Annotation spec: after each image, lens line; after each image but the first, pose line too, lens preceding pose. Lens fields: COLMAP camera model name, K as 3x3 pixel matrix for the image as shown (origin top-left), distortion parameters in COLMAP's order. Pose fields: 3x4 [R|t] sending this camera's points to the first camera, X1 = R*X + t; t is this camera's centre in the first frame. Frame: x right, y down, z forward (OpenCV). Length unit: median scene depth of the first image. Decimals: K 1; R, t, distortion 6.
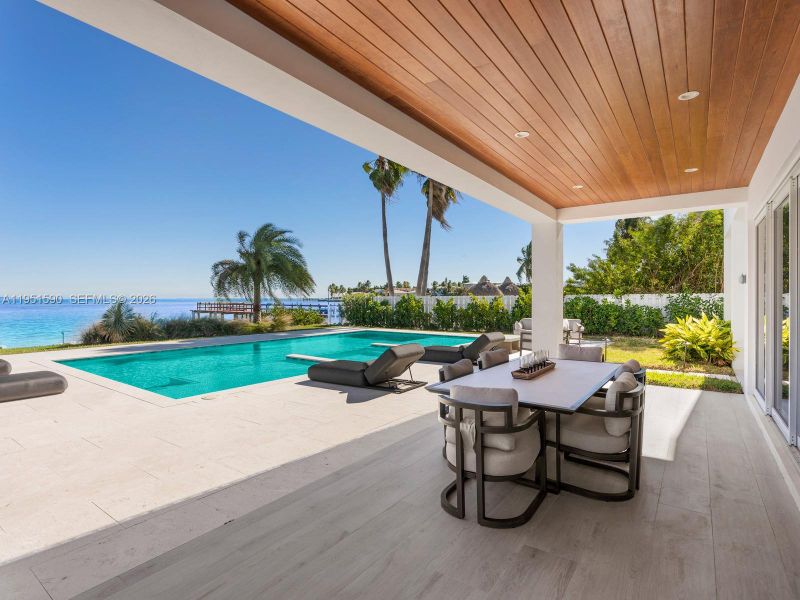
lens RADIAL K [[405.6, 0, 405.3], [0, 405.6, 299.3], [0, 0, 1]] dist [-0.010803, 0.004597]
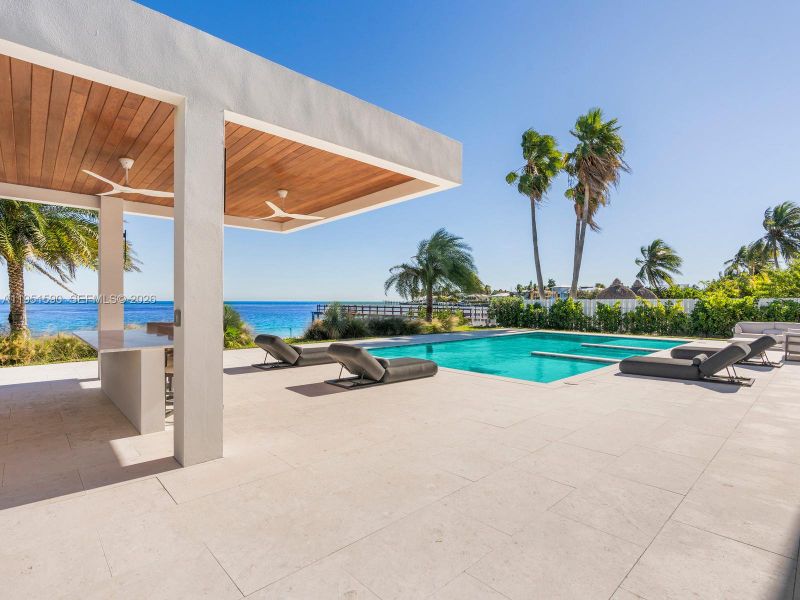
lens RADIAL K [[405.6, 0, 405.4], [0, 405.6, 301.5], [0, 0, 1]] dist [-0.010803, 0.004597]
pose [[0.984461, 0.003792, -0.175562, -0.287480], [-0.004421, 0.999985, -0.003191, 0.004115], [0.175547, 0.003917, 0.984463, -0.091035]]
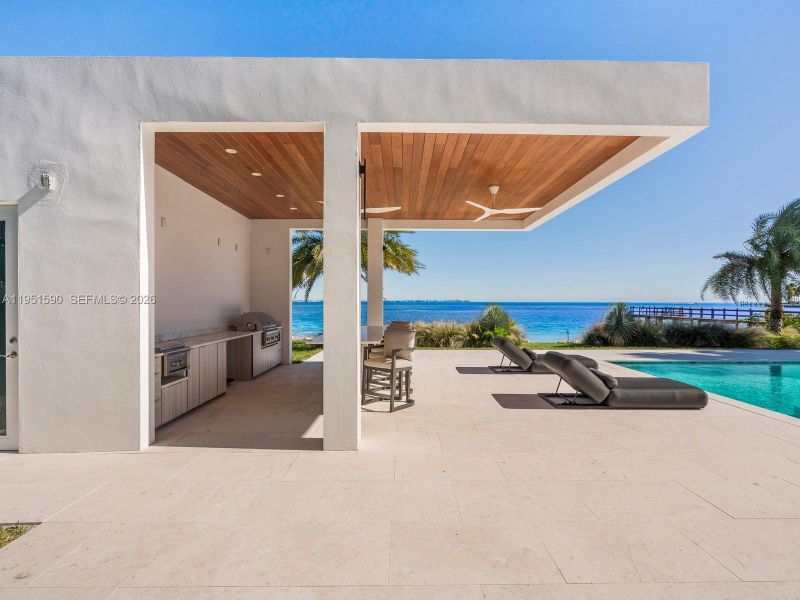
lens RADIAL K [[405.6, 0, 407.5], [0, 405.6, 302.1], [0, 0, 1]] dist [-0.010803, 0.004597]
pose [[0.604160, 0.003099, -0.796857, -0.217449], [-0.005203, 0.999986, -0.000056, 0.002814], [0.796846, 0.004180, 0.604168, -0.007408]]
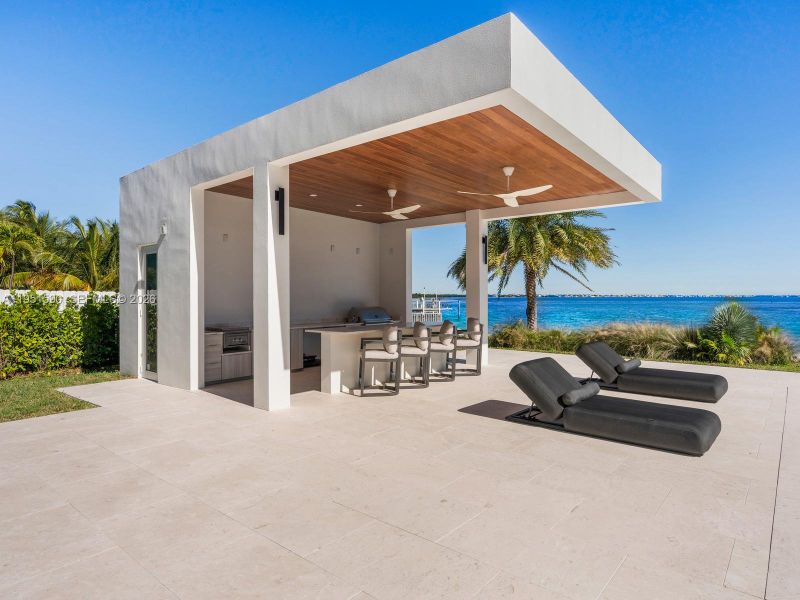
lens RADIAL K [[479.0, 0, 405.4], [0, 479.0, 297.5], [0, 0, 1]] dist [0.001918, -0.003569]
pose [[-0.061258, 0.004673, -0.998111, -0.057634], [-0.002696, 0.999985, 0.004847, -0.000191], [0.998118, 0.002988, -0.061244, 0.245860]]
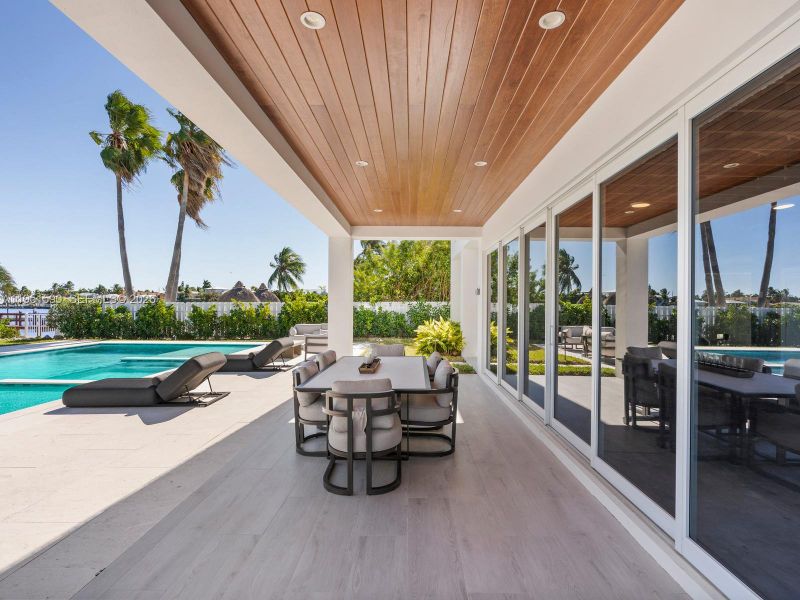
lens RADIAL K [[405.6, 0, 400.2], [0, 405.6, 305.4], [0, 0, 1]] dist [-0.010803, 0.004597]
pose [[0.825719, 0.004328, 0.564066, -0.065974], [-0.003390, 0.999991, -0.002710, 0.000702], [-0.564072, 0.000325, 0.825725, -0.005143]]
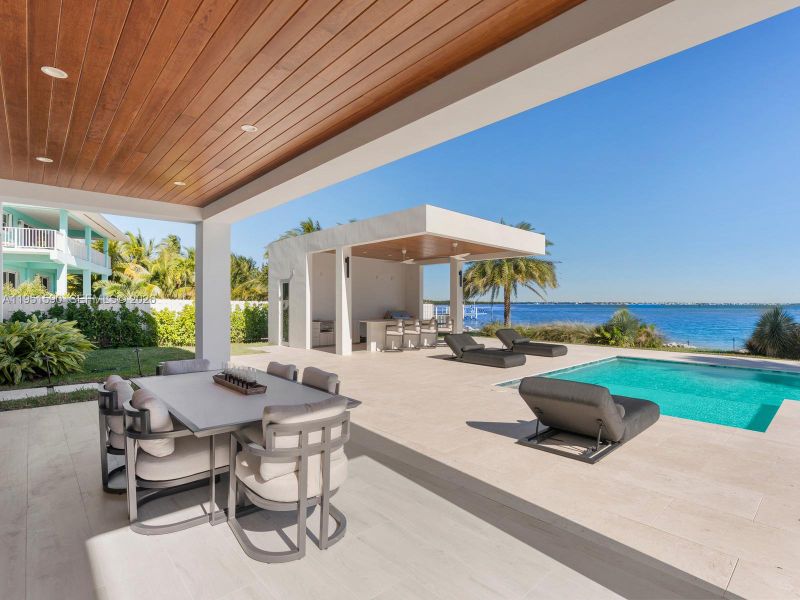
lens RADIAL K [[405.6, 0, 397.5], [0, 405.6, 302.9], [0, 0, 1]] dist [-0.010803, 0.004597]
pose [[-0.203177, 0.000904, -0.979142, 0.265780], [-0.004988, 0.999986, 0.001958, -0.004454], [0.979129, 0.005281, -0.203169, 0.360494]]
